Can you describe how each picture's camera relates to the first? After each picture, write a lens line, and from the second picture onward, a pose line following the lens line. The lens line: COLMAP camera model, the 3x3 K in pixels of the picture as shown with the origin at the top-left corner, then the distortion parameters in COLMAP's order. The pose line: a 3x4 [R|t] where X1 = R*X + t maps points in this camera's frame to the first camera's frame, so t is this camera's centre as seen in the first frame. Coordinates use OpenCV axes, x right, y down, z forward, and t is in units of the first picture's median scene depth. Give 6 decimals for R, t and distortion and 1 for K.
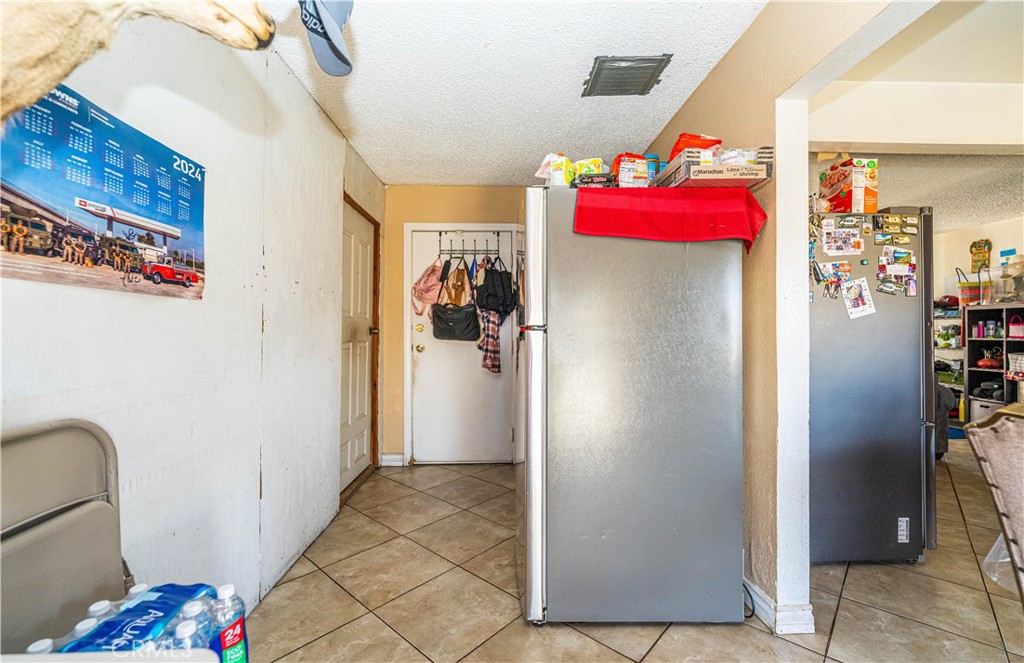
lens RADIAL K [[411.1, 0, 507.3], [0, 411.1, 331.7], [0, 0, 1]] dist [0.018857, 0.000445]
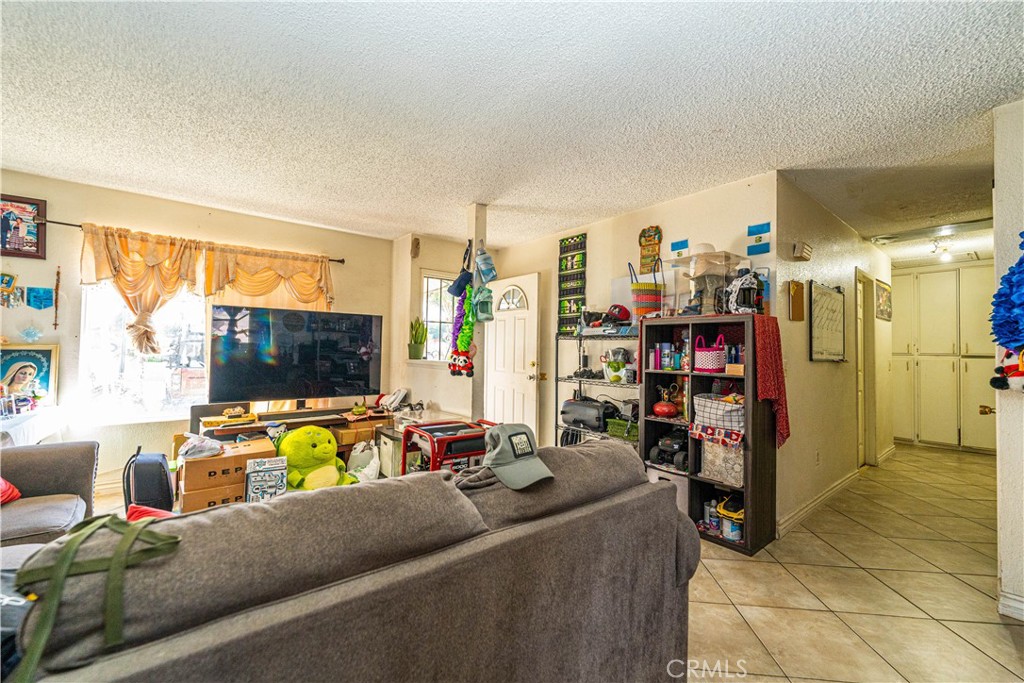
lens RADIAL K [[412.7, 0, 501.2], [0, 412.7, 341.4], [0, 0, 1]] dist [-0.002504, -0.000746]
pose [[0.797025, 0.026615, 0.603360, 0.545443], [-0.016648, 0.999617, -0.022103, -0.009799], [-0.603717, 0.007572, 0.797162, 0.635722]]
